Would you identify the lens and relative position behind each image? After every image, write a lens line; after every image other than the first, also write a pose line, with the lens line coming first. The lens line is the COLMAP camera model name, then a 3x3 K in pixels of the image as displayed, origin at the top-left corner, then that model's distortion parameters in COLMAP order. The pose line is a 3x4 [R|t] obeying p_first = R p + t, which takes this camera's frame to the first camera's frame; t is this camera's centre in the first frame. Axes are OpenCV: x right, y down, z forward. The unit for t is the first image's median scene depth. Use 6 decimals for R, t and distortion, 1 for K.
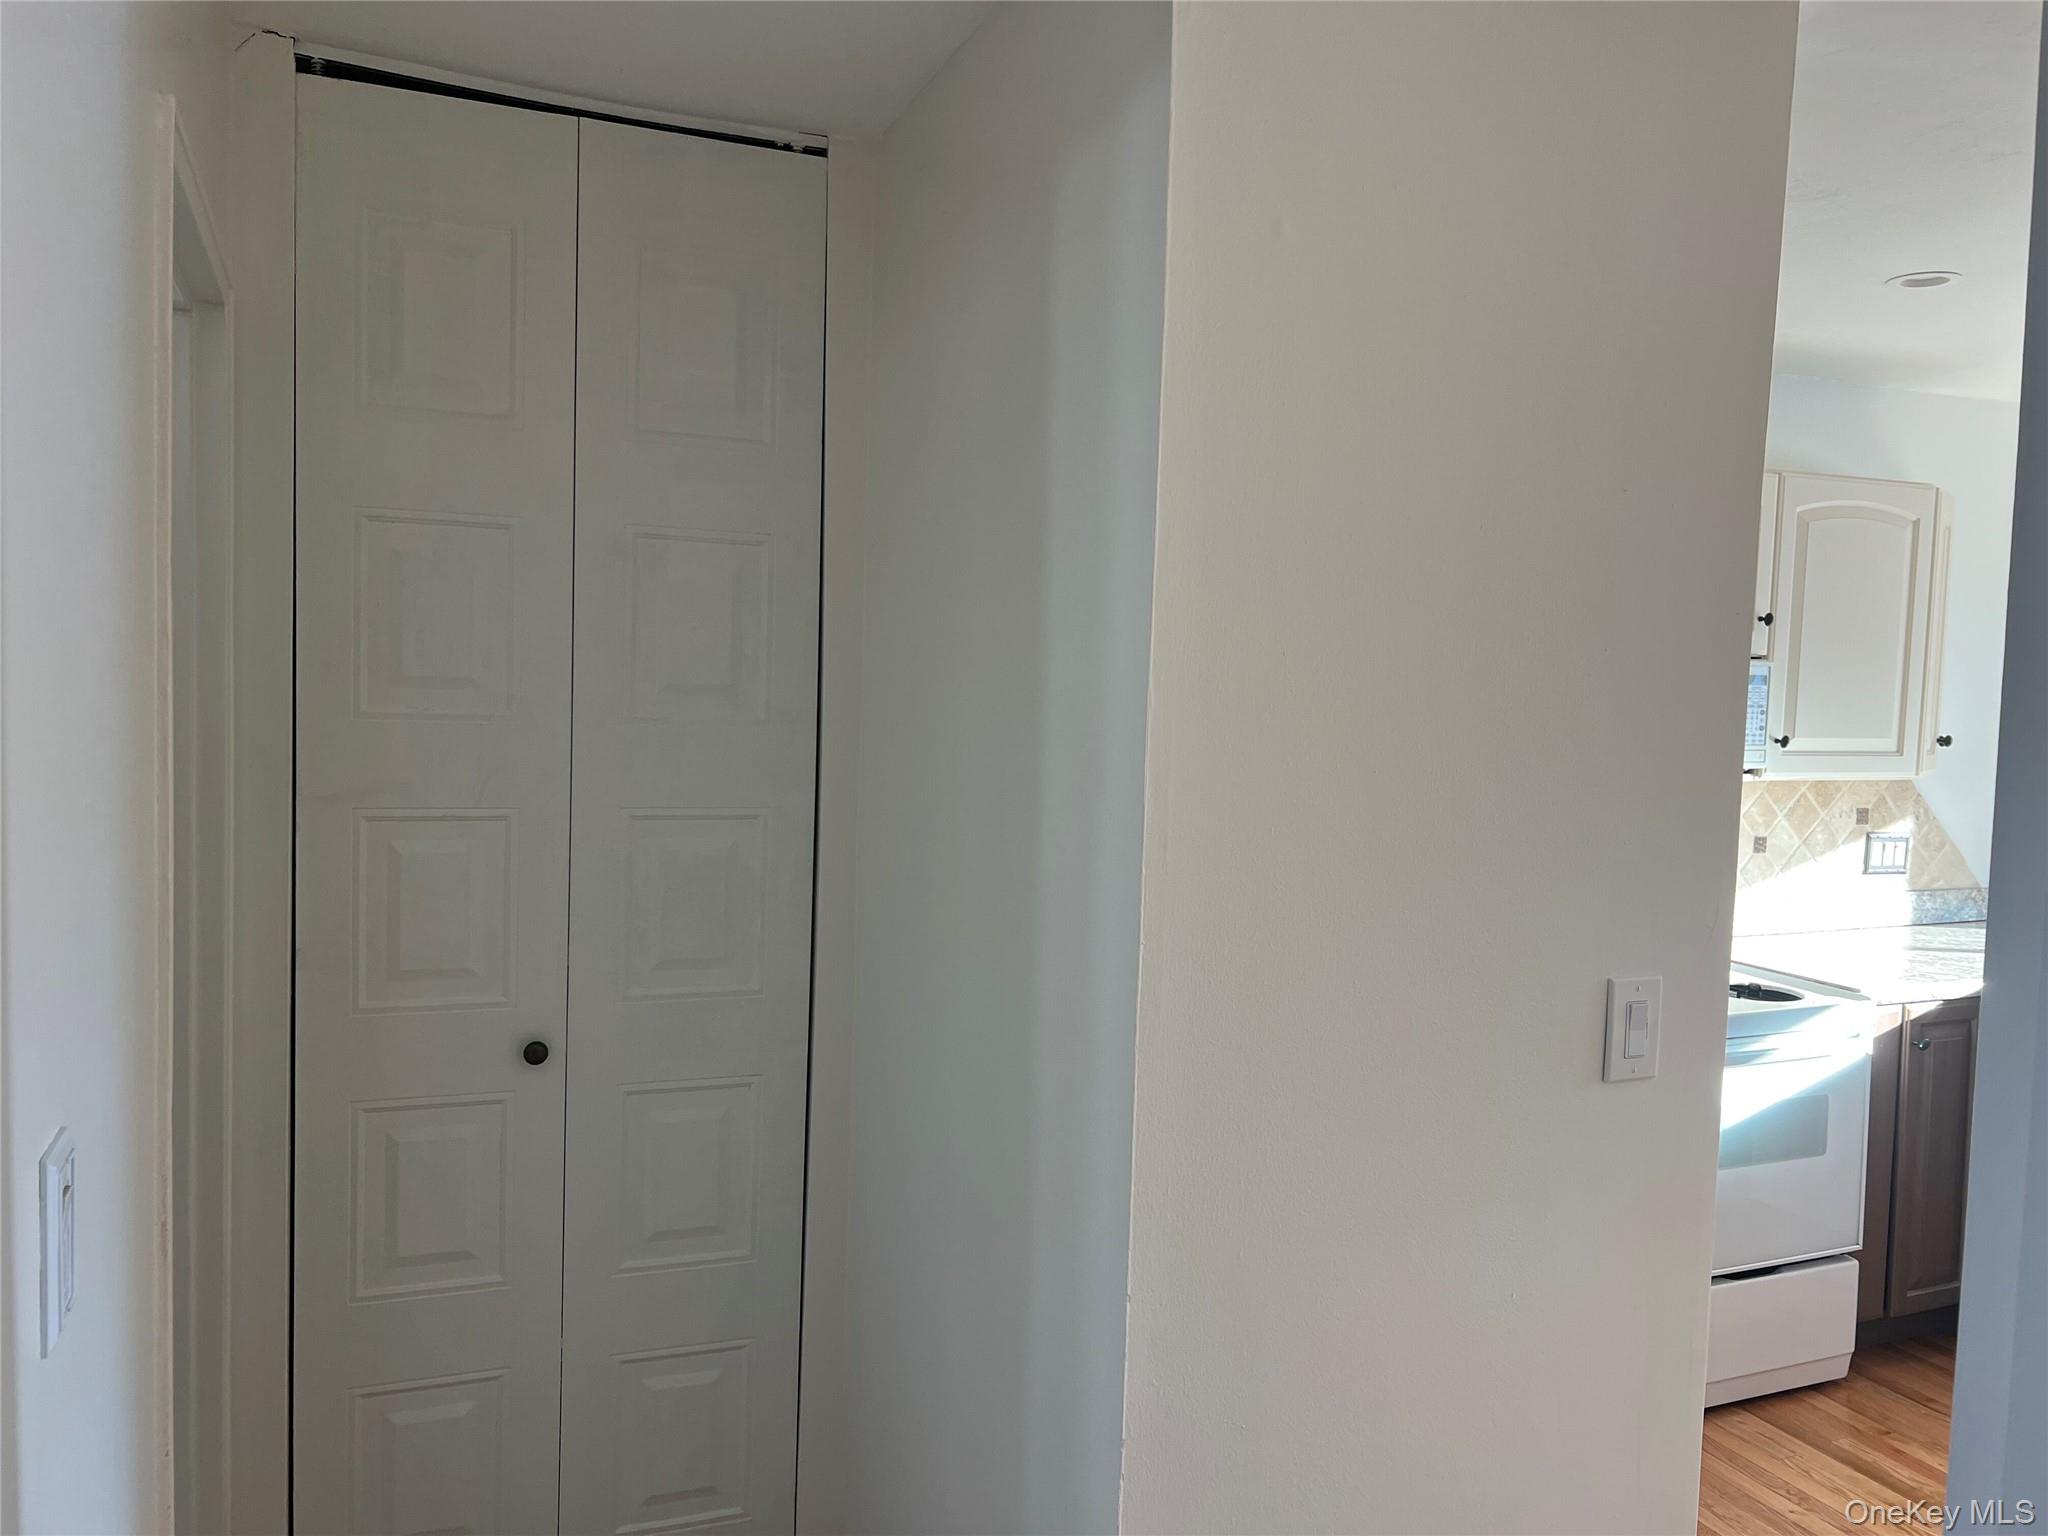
lens RADIAL K [[1538.4, 0, 1038.2], [0, 1538.4, 761.3], [0, 0, 1]] dist [0.119875, -0.181122]
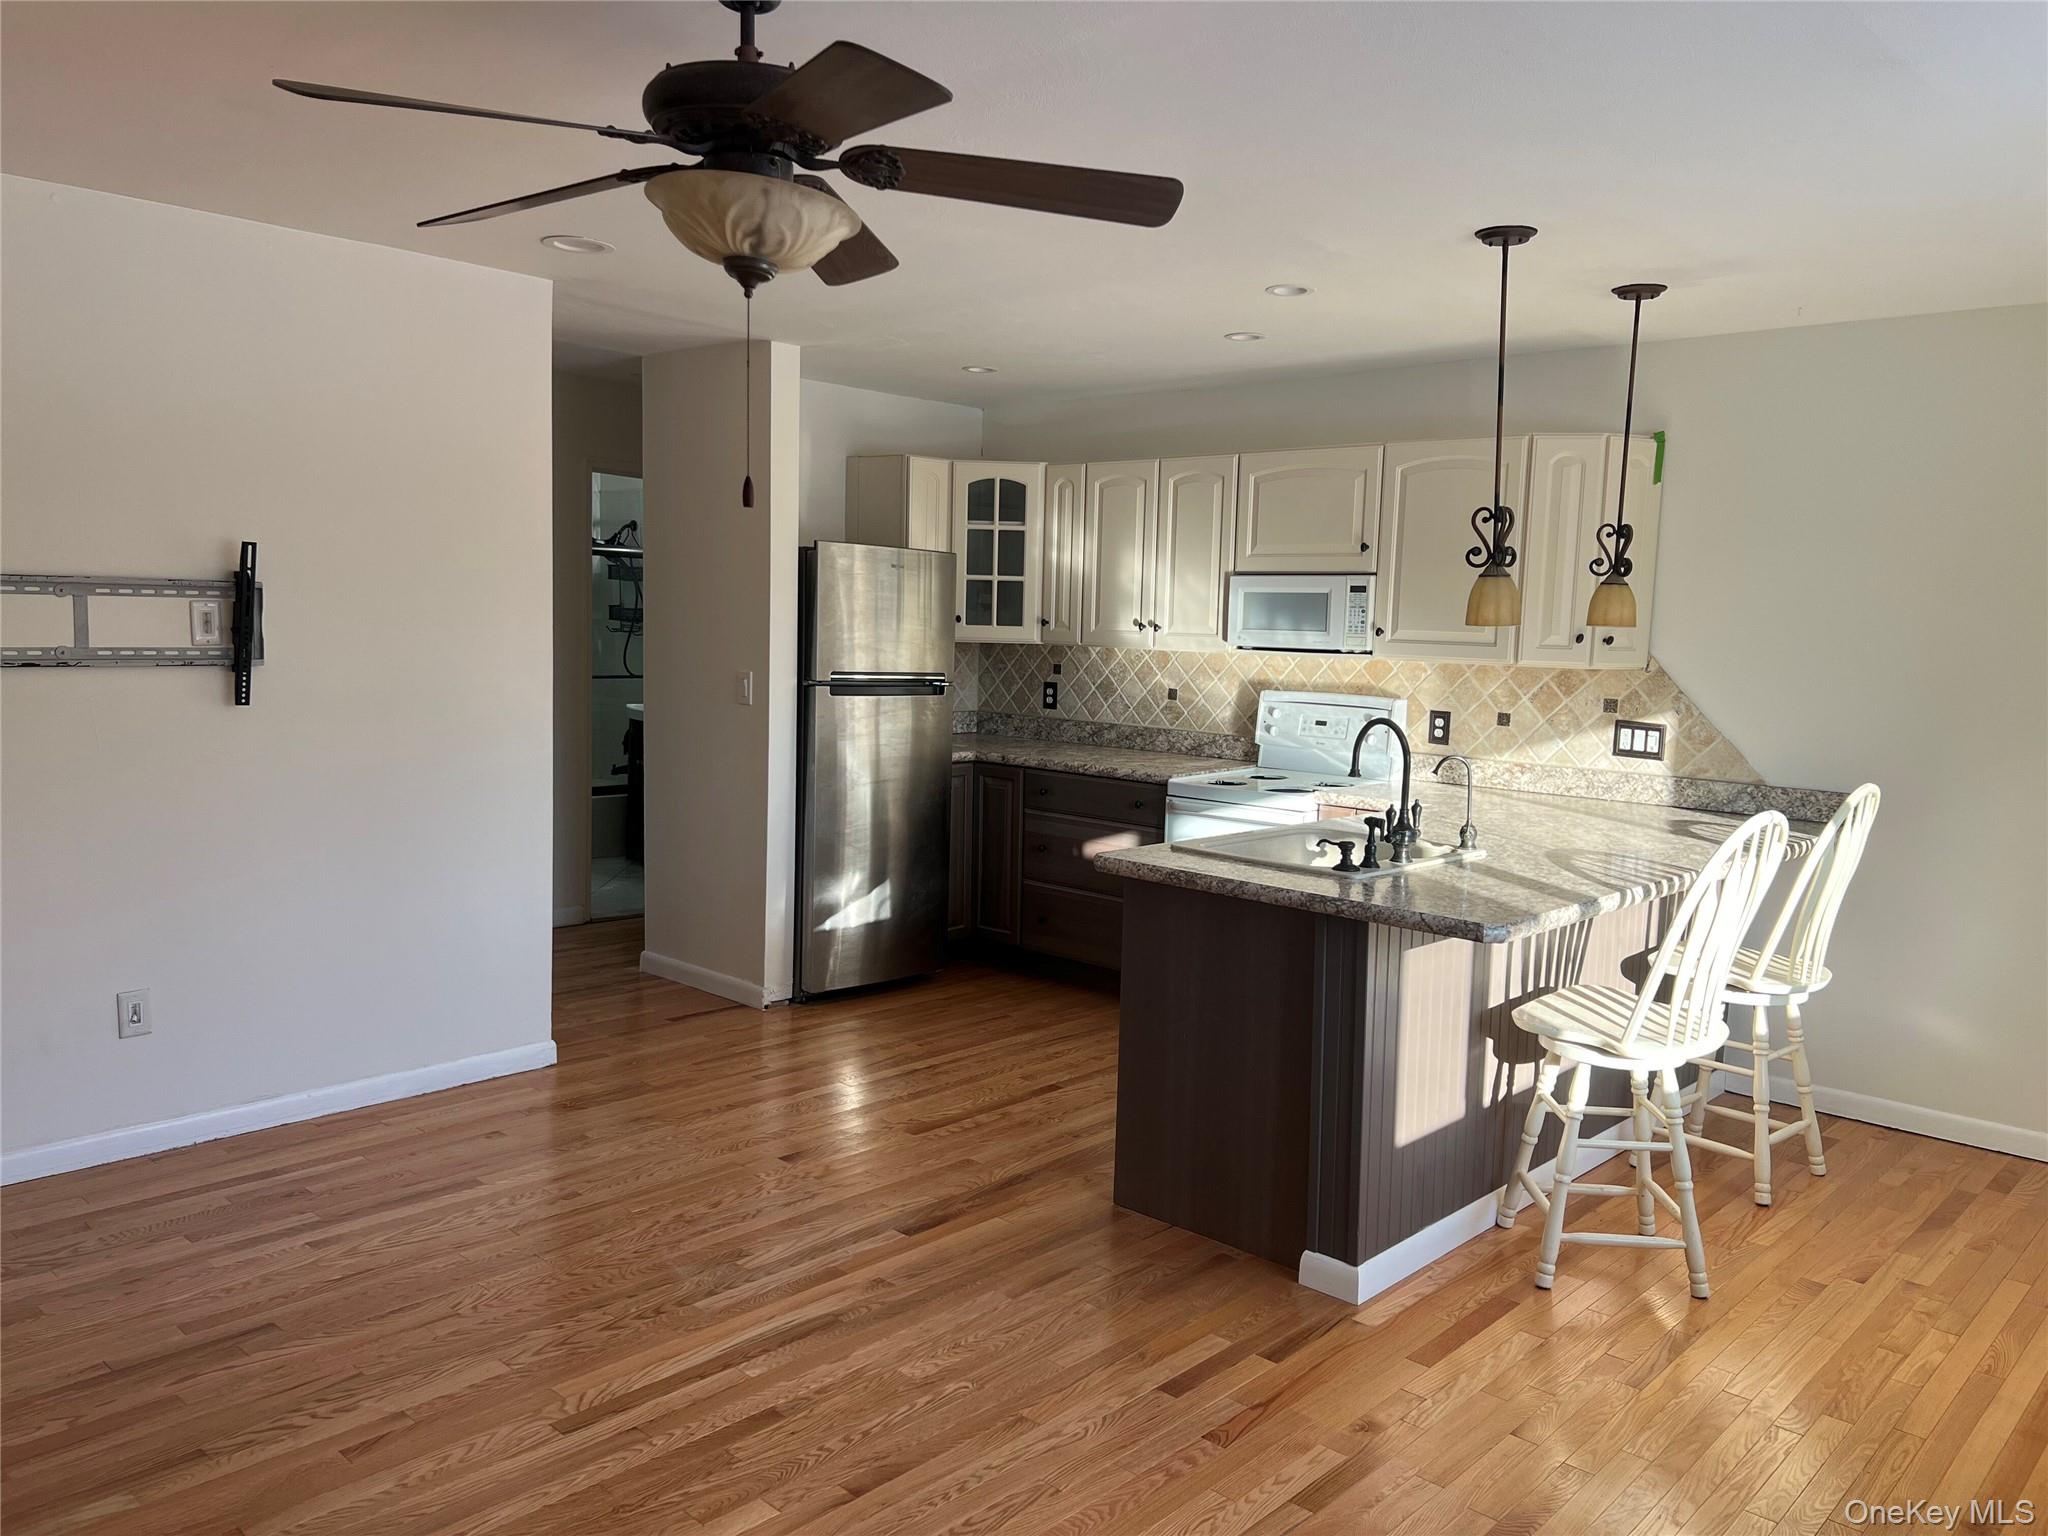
lens RADIAL K [[1527.9, 0, 1015.7], [0, 1527.9, 792.5], [0, 0, 1]] dist [0.104232, -0.200470]
pose [[0.401492, 0.100577, -0.910323, 1.452082], [-0.072518, 0.994322, 0.077875, 0.042537], [0.912987, 0.034748, 0.406506, 0.106272]]
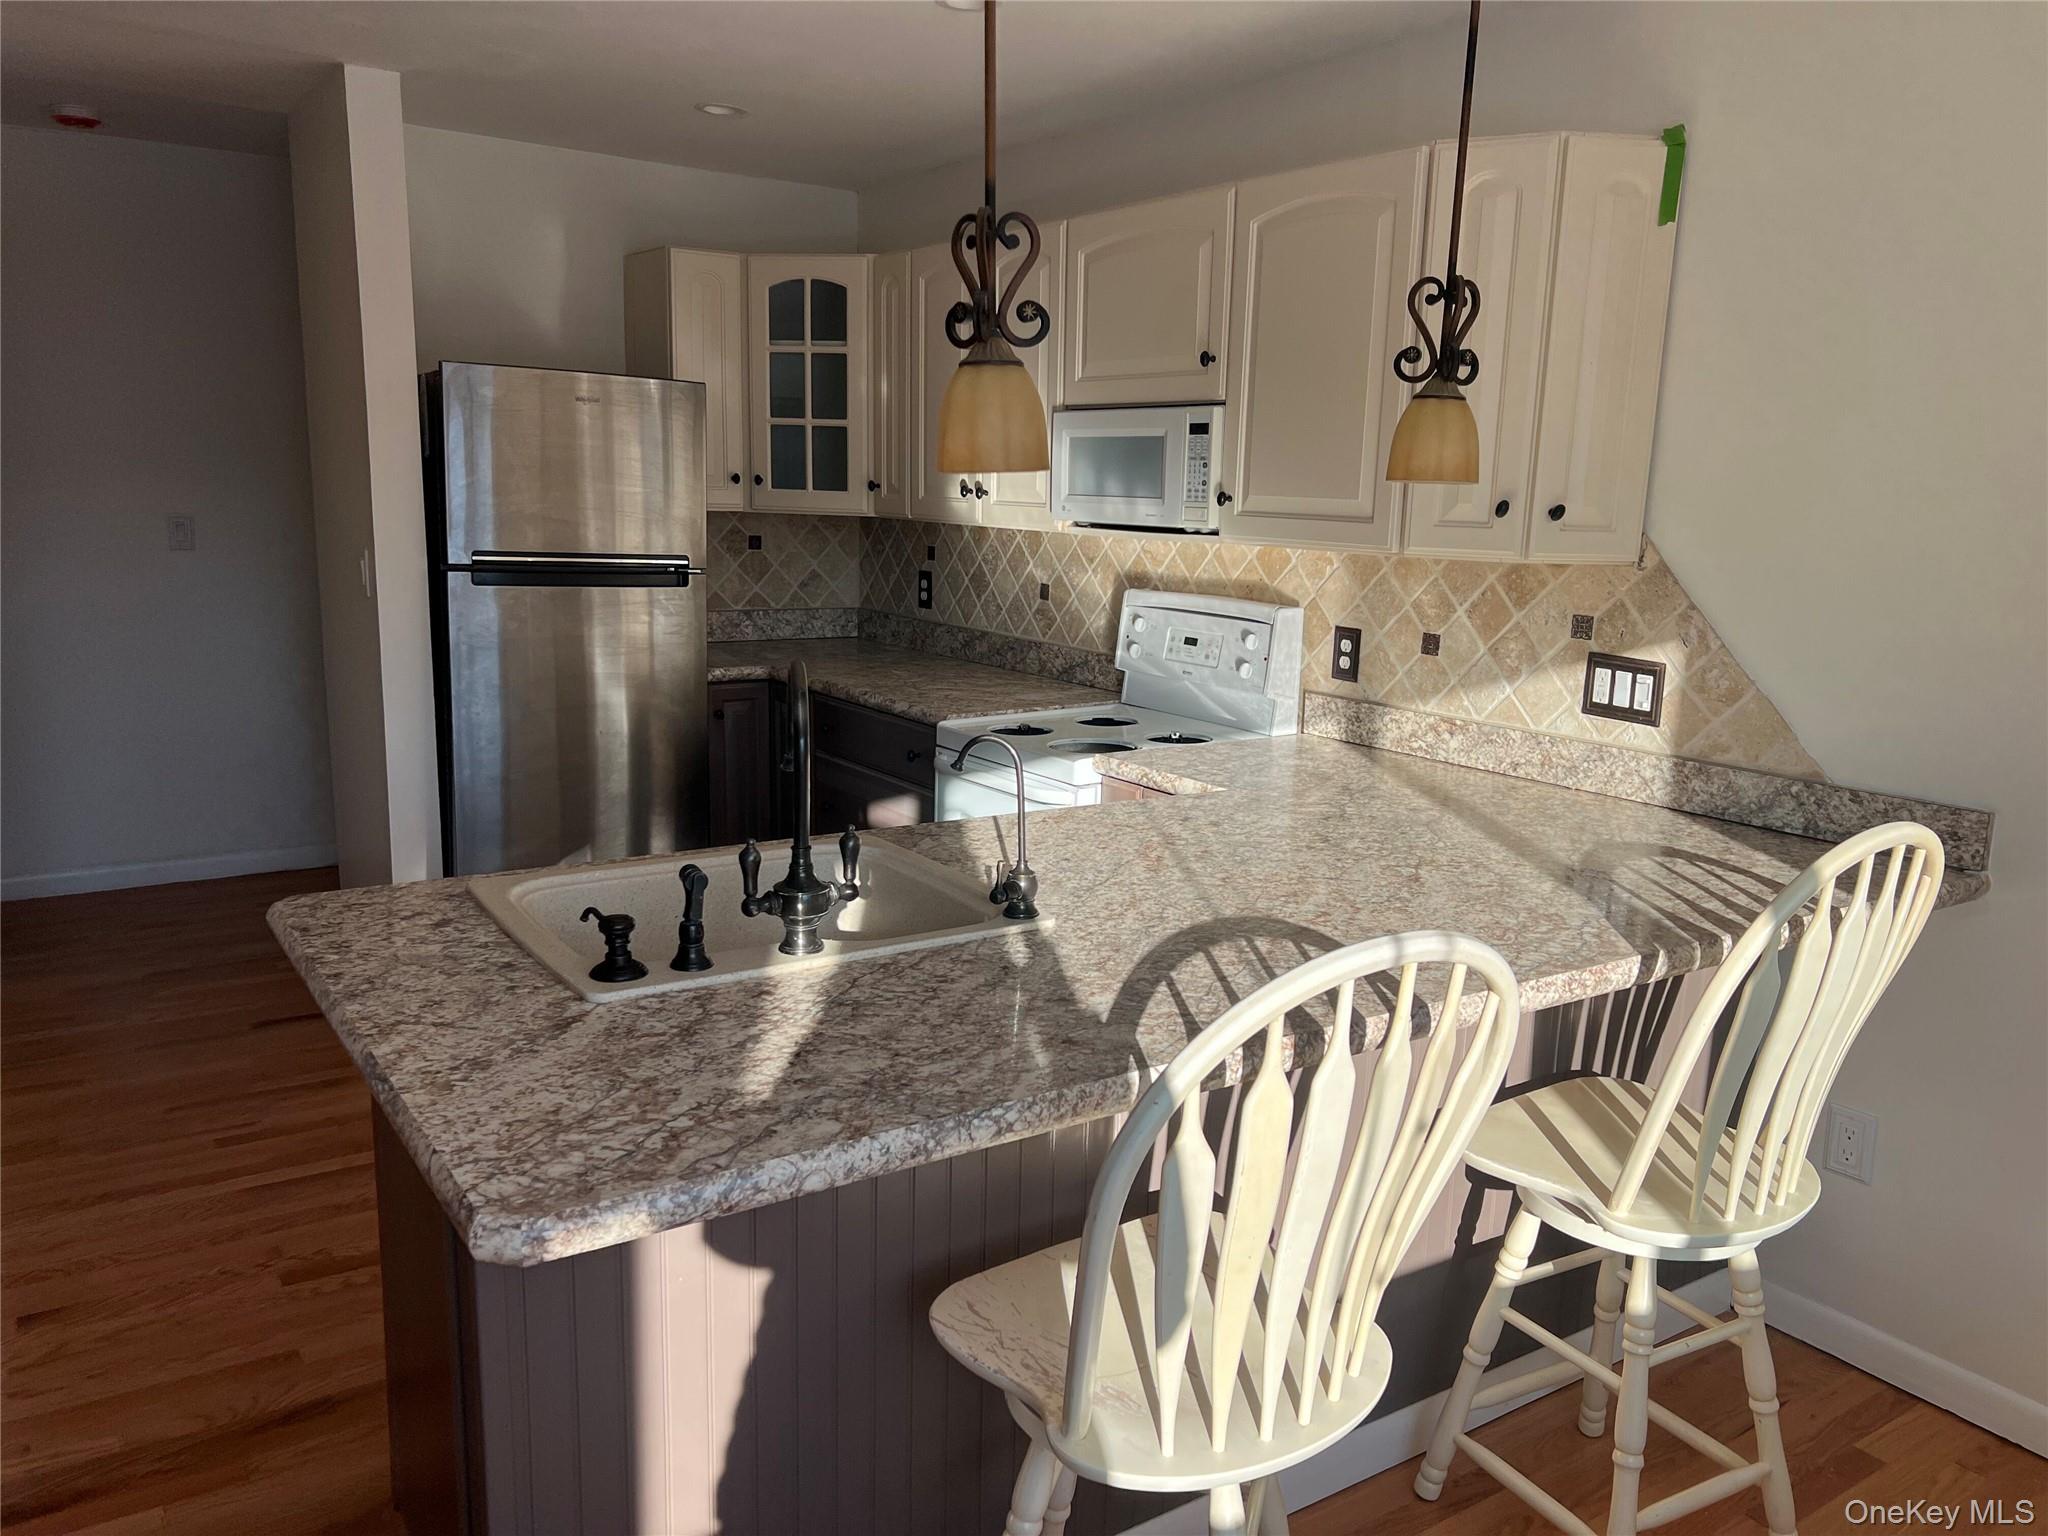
lens RADIAL K [[1527.7, 0, 1027.8], [0, 1527.7, 795.3], [0, 0, 1]] dist [0.129881, -0.253846]
pose [[0.193411, 0.183869, -0.963735, 1.174843], [-0.082364, 0.981858, 0.170797, 0.011252], [0.977655, 0.046343, 0.205046, 0.632071]]
